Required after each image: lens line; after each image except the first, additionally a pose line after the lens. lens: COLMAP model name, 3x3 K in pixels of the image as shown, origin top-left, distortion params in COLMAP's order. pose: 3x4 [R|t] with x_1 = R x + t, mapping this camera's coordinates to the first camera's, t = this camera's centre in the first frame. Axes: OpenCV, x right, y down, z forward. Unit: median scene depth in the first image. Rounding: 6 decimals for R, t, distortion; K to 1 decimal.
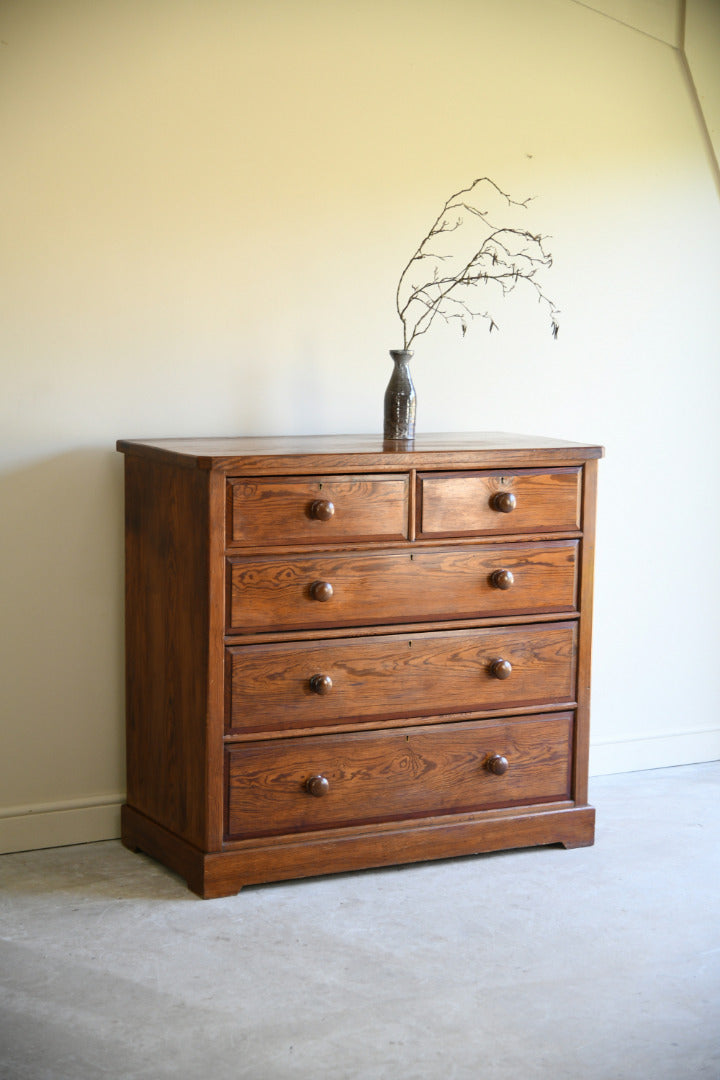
lens RADIAL K [[1934.8, 0, 357.5], [0, 1934.8, 538.1], [0, 0, 1]] dist [-0.018126, 0.000000]
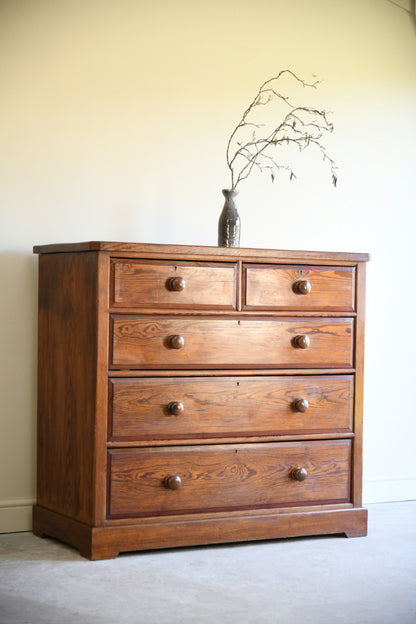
lens RADIAL K [[1226.0, 0, 205.5], [0, 1226.0, 311.9], [0, 0, 1]] dist [-0.032479, 0.000000]
pose [[0.999859, 0.000675, 0.016759, -0.011692], [0.001259, 0.993351, -0.115115, 0.104653], [-0.016725, 0.115120, 0.993211, 0.098365]]
